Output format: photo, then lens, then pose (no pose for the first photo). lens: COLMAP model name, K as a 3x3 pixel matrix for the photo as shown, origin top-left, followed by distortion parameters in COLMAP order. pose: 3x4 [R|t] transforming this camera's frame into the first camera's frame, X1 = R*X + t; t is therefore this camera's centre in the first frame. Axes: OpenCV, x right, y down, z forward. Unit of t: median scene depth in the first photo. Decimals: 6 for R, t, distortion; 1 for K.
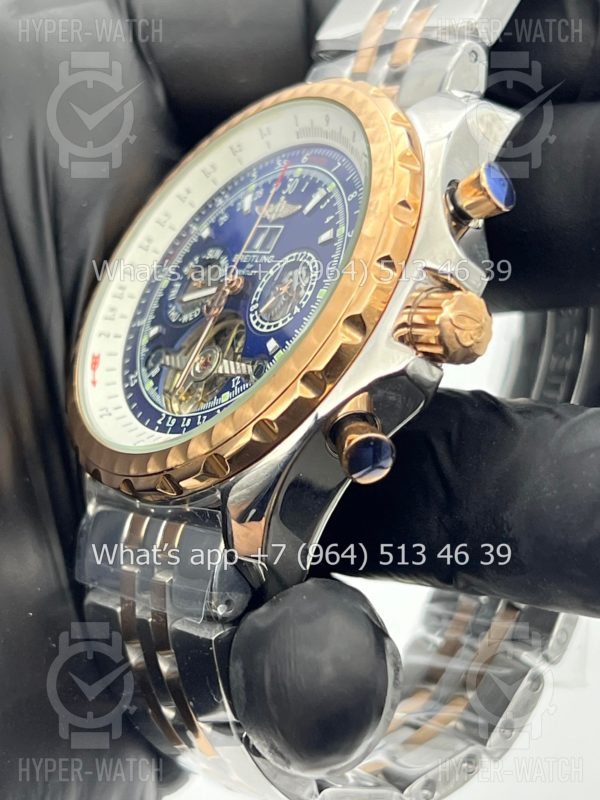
lens RADIAL K [[1835.9, 0, 295.4], [0, 1835.9, 402.8], [0, 0, 1]] dist [0.231634, 0.000000]
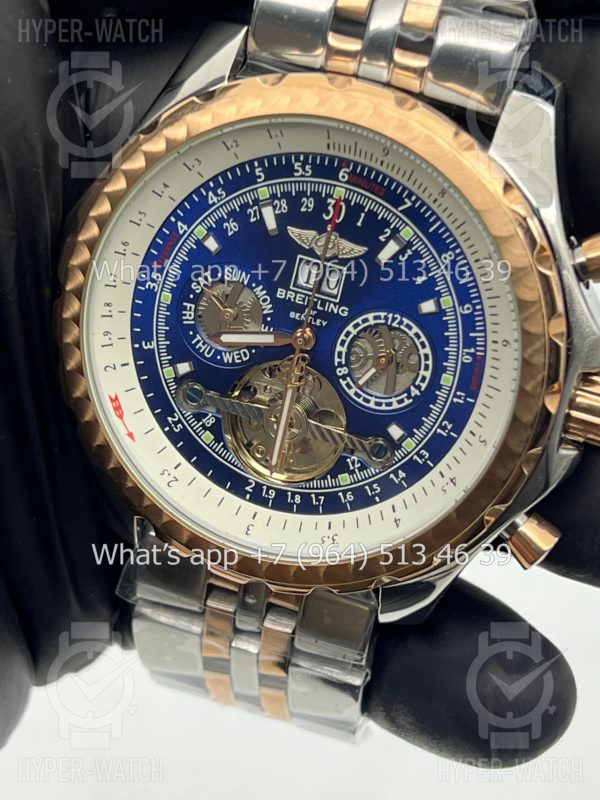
lens RADIAL K [[1835.9, 0, 300.9], [0, 1835.9, 401.2], [0, 0, 1]] dist [0.231634, 0.000000]
pose [[0.829328, -0.373859, 0.415264, -0.427083], [0.004259, 0.747395, 0.664367, -0.651563], [-0.558746, -0.549209, 0.621428, 0.416607]]
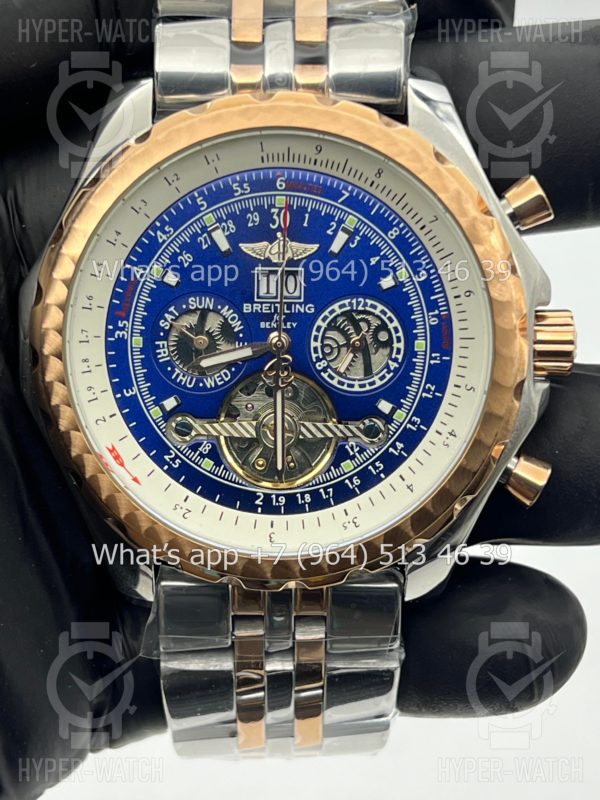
lens RADIAL K [[1835.9, 0, 303.4], [0, 1835.9, 400.2], [0, 0, 1]] dist [0.231634, 0.000000]
pose [[0.600544, -0.470600, 0.646438, -0.666823], [0.075946, 0.838376, 0.539776, -0.562349], [-0.795977, -0.275065, 0.539222, 0.462163]]
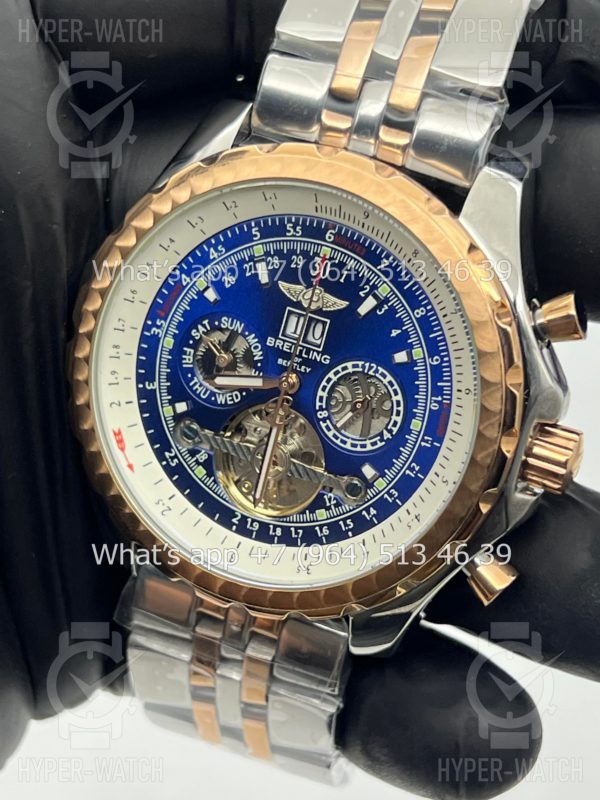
lens RADIAL K [[1835.9, 0, 306.4], [0, 1835.9, 400.2], [0, 0, 1]] dist [0.231634, 0.000000]
pose [[0.868253, -0.298814, 0.396040, -0.427045], [0.003880, 0.802336, 0.596860, -0.659610], [-0.496107, -0.516689, 0.697789, 0.289818]]
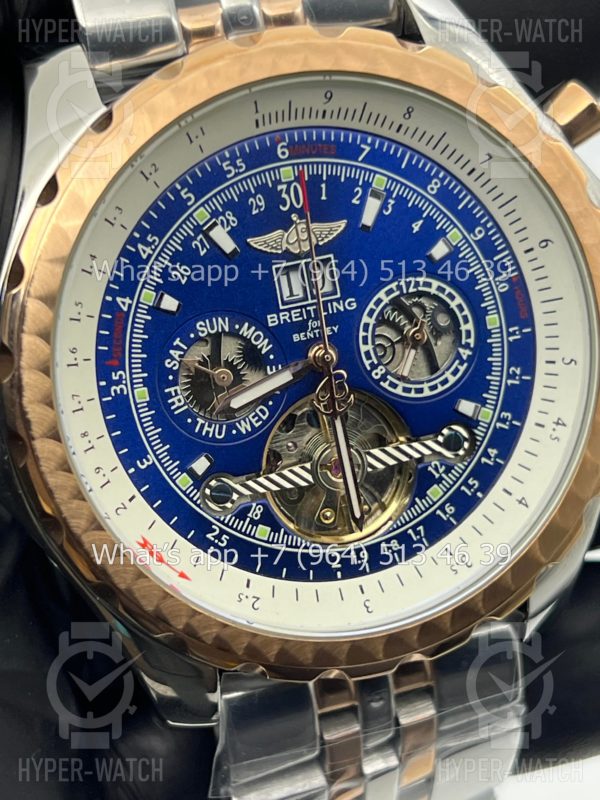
lens RADIAL K [[1835.9, 0, 282.5], [0, 1835.9, 393.7], [0, 0, 1]] dist [0.231634, 0.000000]
pose [[0.324304, -0.579389, 0.747753, -0.601495], [0.128192, 0.810103, 0.572102, -0.478864], [-0.937226, -0.089679, 0.336993, 0.768204]]
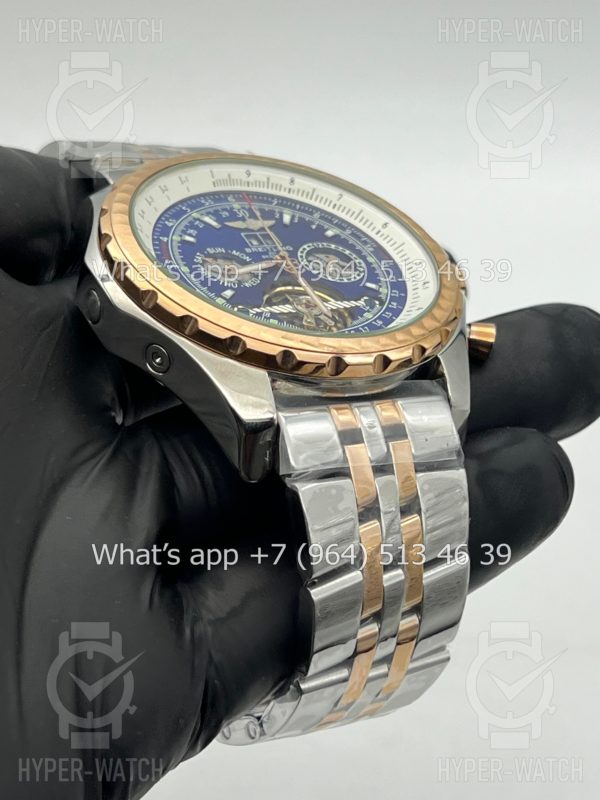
lens RADIAL K [[1835.9, 0, 298.2], [0, 1835.9, 397.4], [0, 0, 1]] dist [0.231634, 0.000000]
pose [[0.154251, 0.219031, 0.963448, -1.248538], [0.333731, 0.906258, -0.259461, 0.359487], [-0.929962, 0.361555, 0.066694, 0.942395]]
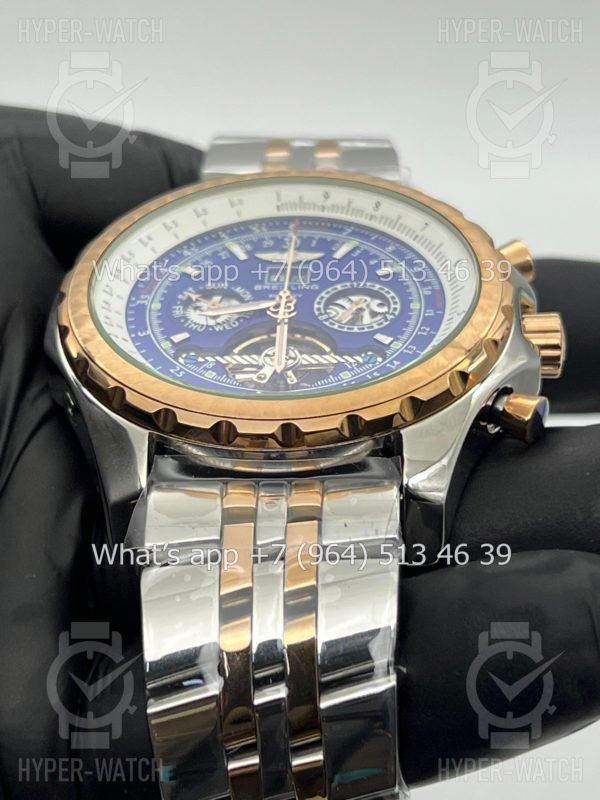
lens RADIAL K [[1835.9, 0, 297.4], [0, 1835.9, 402.1], [0, 0, 1]] dist [0.231634, 0.000000]
pose [[0.644729, 0.262711, 0.717849, -0.772268], [0.057586, 0.919727, -0.388312, 0.399901], [-0.762239, 0.291694, 0.577846, 0.404530]]
